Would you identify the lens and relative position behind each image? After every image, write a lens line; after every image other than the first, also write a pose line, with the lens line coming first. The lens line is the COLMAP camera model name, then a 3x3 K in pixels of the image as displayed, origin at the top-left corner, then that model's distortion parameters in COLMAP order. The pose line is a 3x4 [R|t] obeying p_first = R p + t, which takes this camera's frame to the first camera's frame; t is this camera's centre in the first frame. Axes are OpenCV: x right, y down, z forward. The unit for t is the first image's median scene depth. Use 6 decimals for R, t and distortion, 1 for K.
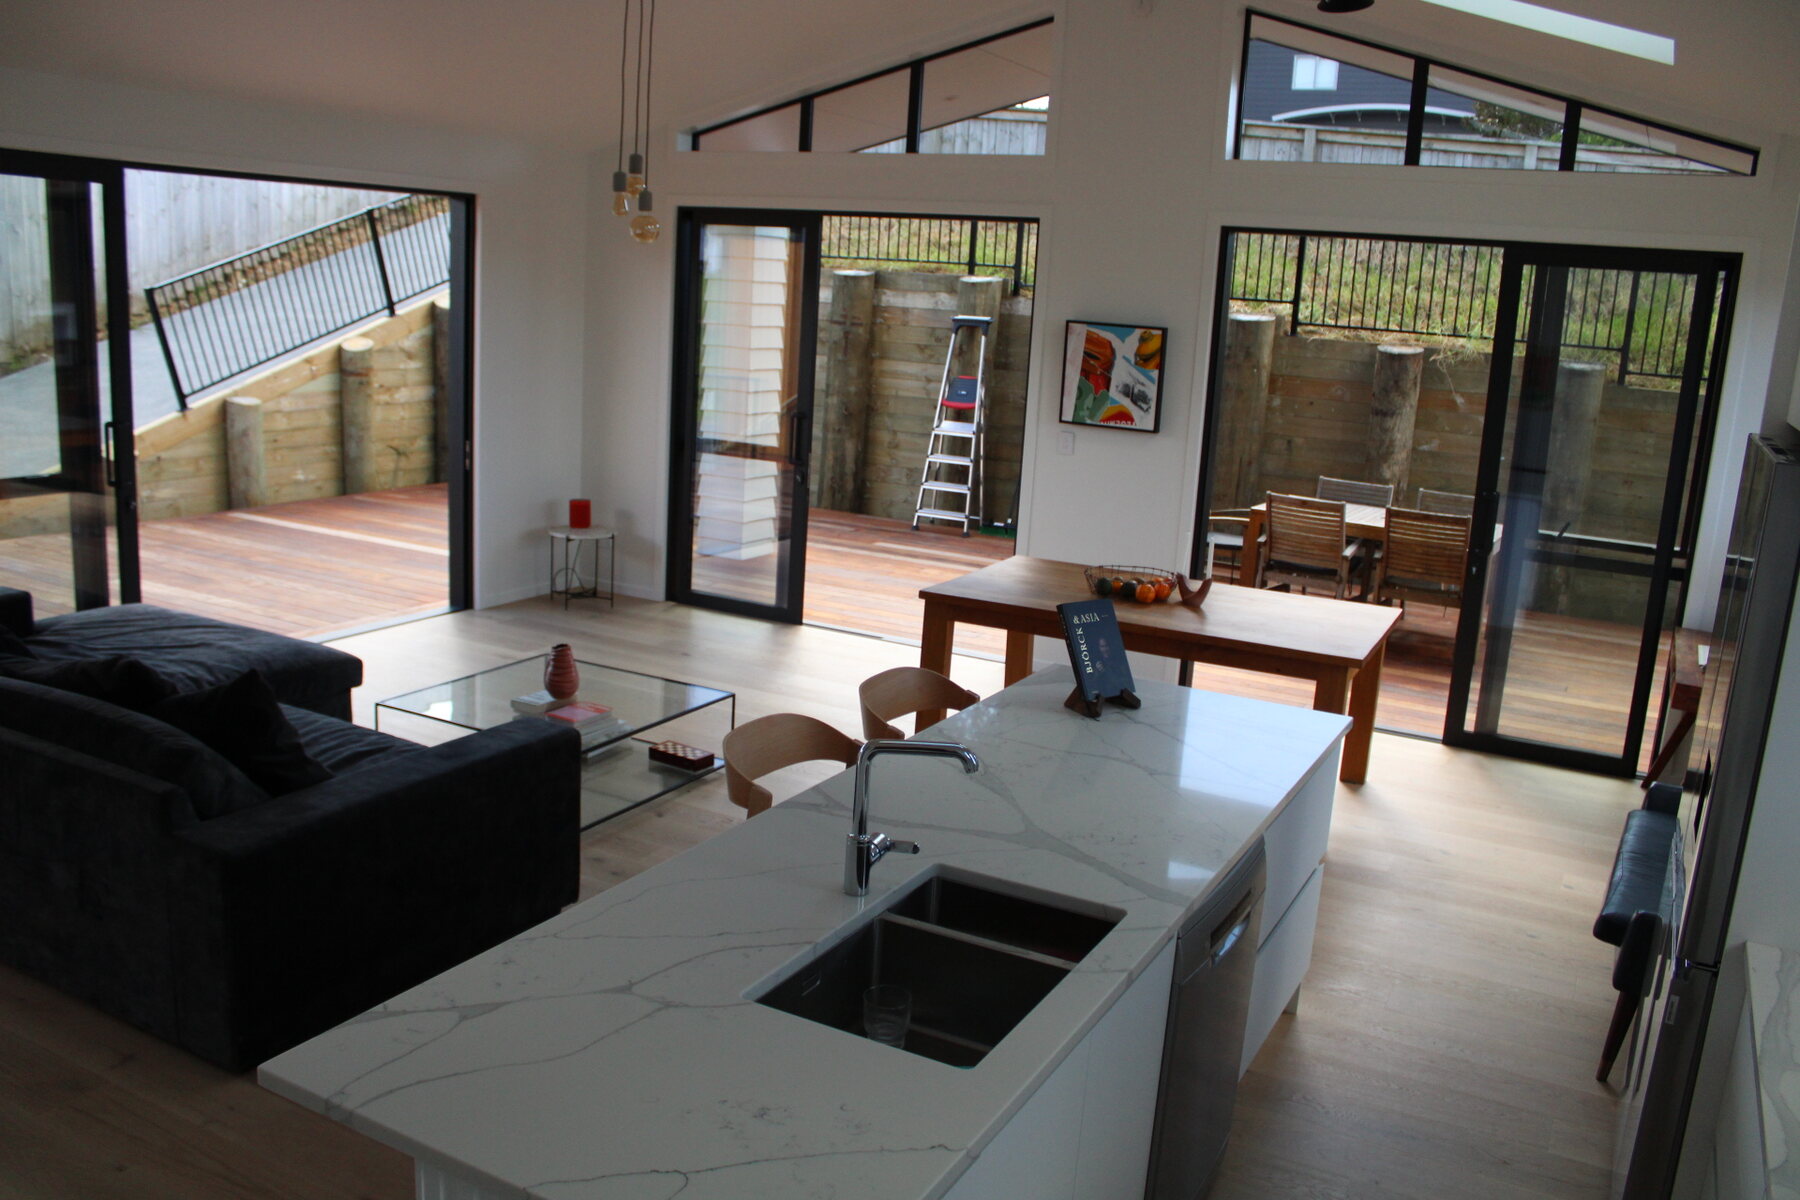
lens RADIAL K [[1481.5, 0, 898.6], [0, 1481.5, 619.4], [0, 0, 1]] dist [-0.153052, 0.122921]
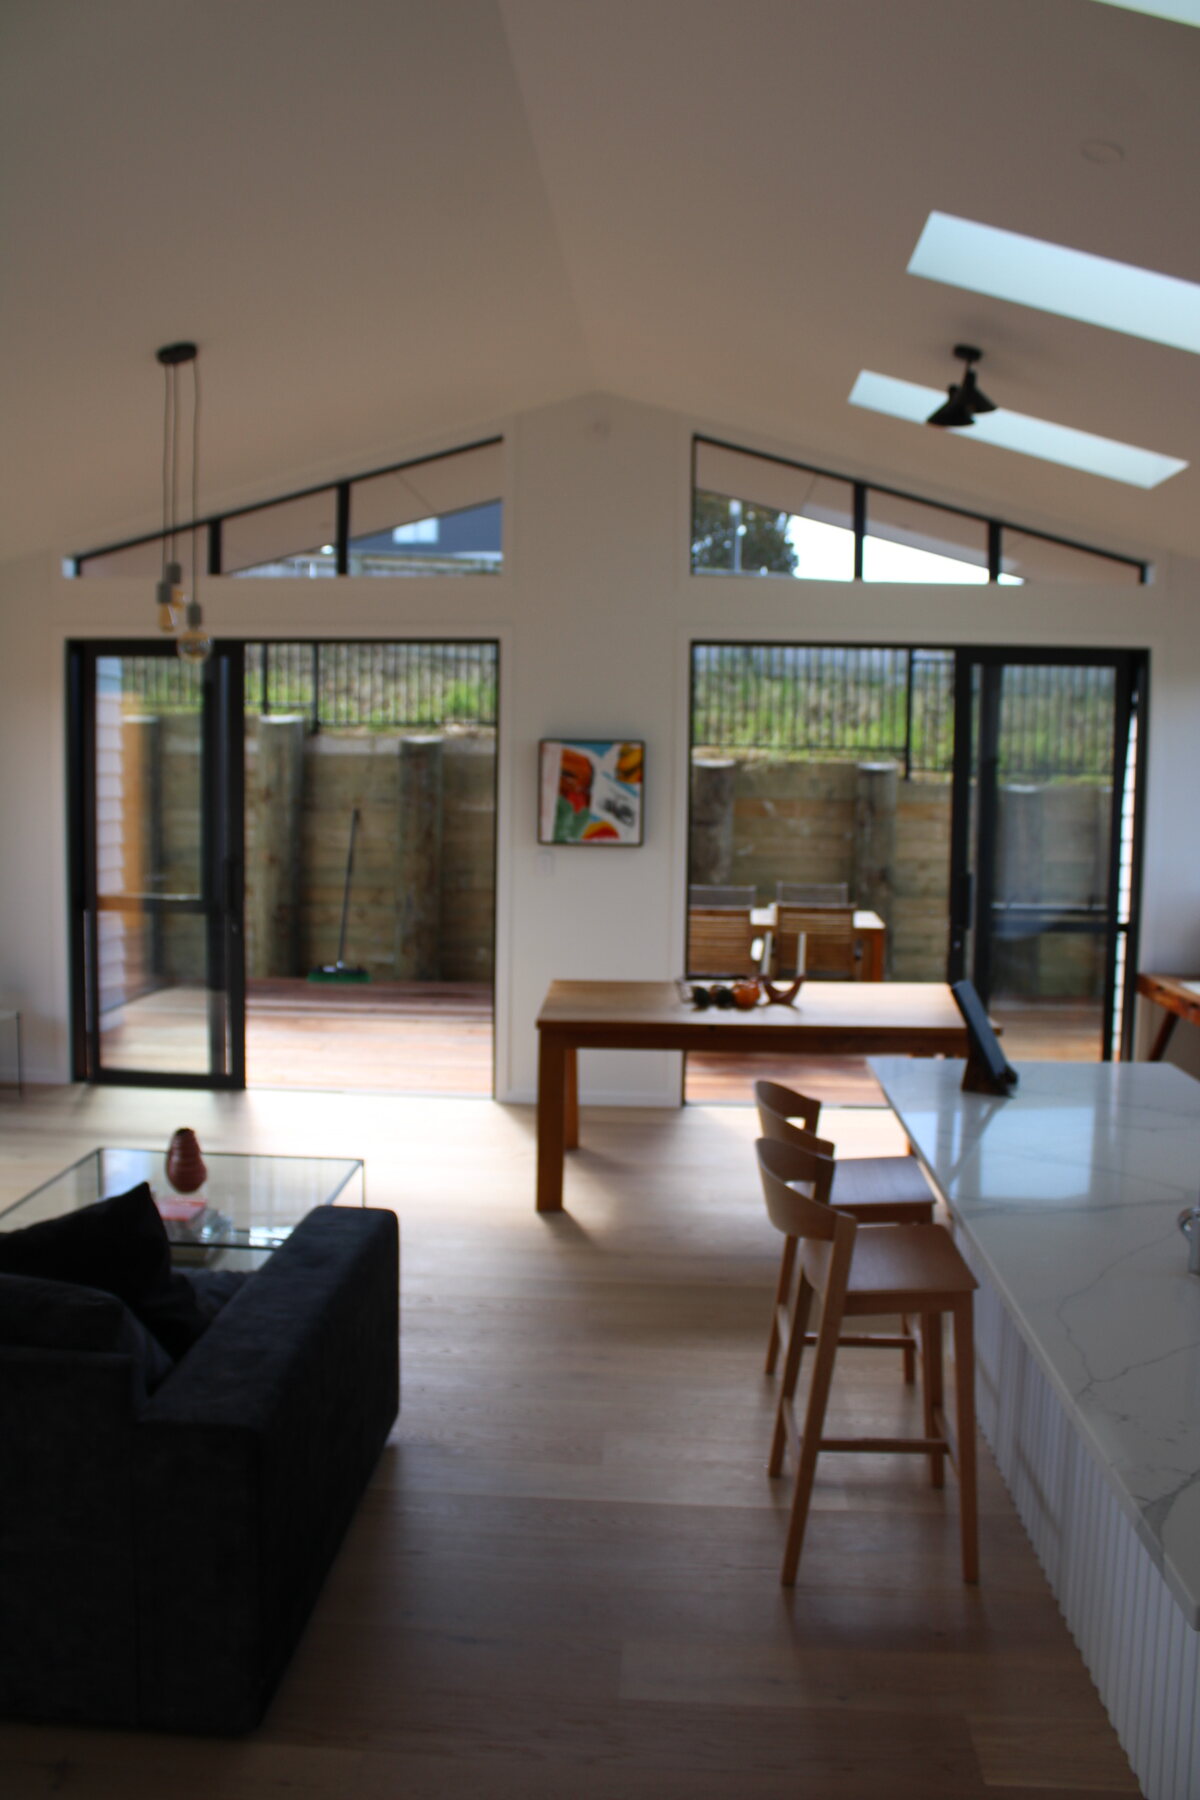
lens RADIAL K [[1481.5, 0, 603.3], [0, 1481.5, 888.9], [0, 0, 1]] dist [-0.153052, 0.122921]
pose [[0.913168, -0.080383, 0.399579, -0.249463], [0.127935, 0.987342, -0.093749, -0.007239], [-0.386985, 0.136729, 0.911892, 0.097750]]
